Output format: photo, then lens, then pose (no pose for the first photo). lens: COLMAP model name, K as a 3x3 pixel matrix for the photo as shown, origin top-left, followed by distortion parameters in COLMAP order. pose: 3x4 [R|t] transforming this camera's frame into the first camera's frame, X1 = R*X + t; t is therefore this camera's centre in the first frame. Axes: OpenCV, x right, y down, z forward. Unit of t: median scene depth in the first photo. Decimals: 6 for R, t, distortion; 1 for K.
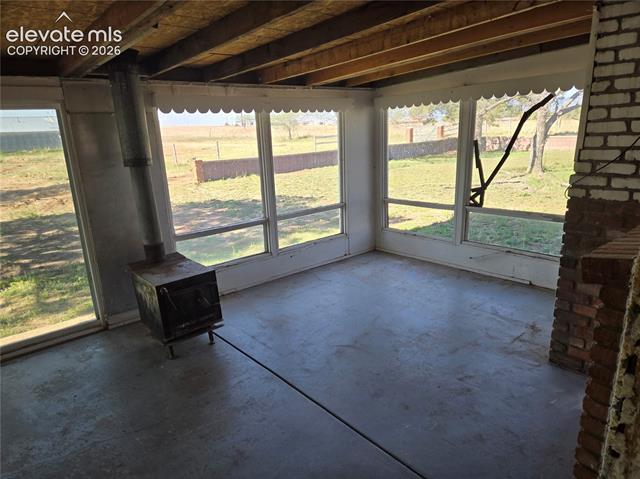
lens RADIAL K [[424.1, 0, 332.1], [0, 424.1, 238.6], [0, 0, 1]] dist [0.048151, -0.004807]
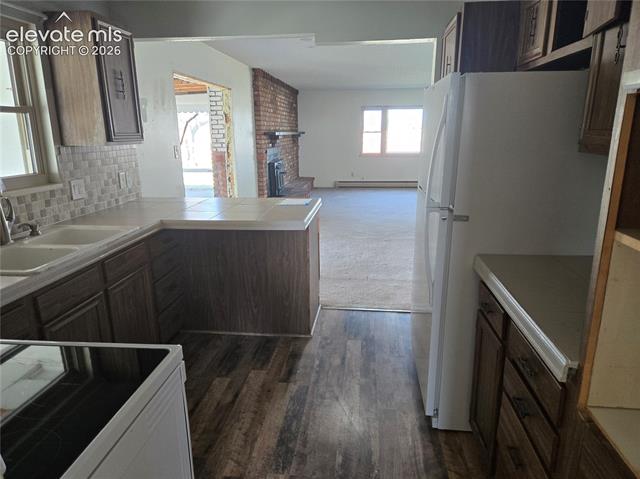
lens RADIAL K [[424.1, 0, 332.1], [0, 424.1, 238.6], [0, 0, 1]] dist [0.048151, -0.004807]
pose [[0.715422, -0.133859, 0.685750, -0.681903], [0.156335, 0.987260, 0.029614, 0.398852], [-0.680977, 0.086020, 0.727235, -1.188603]]
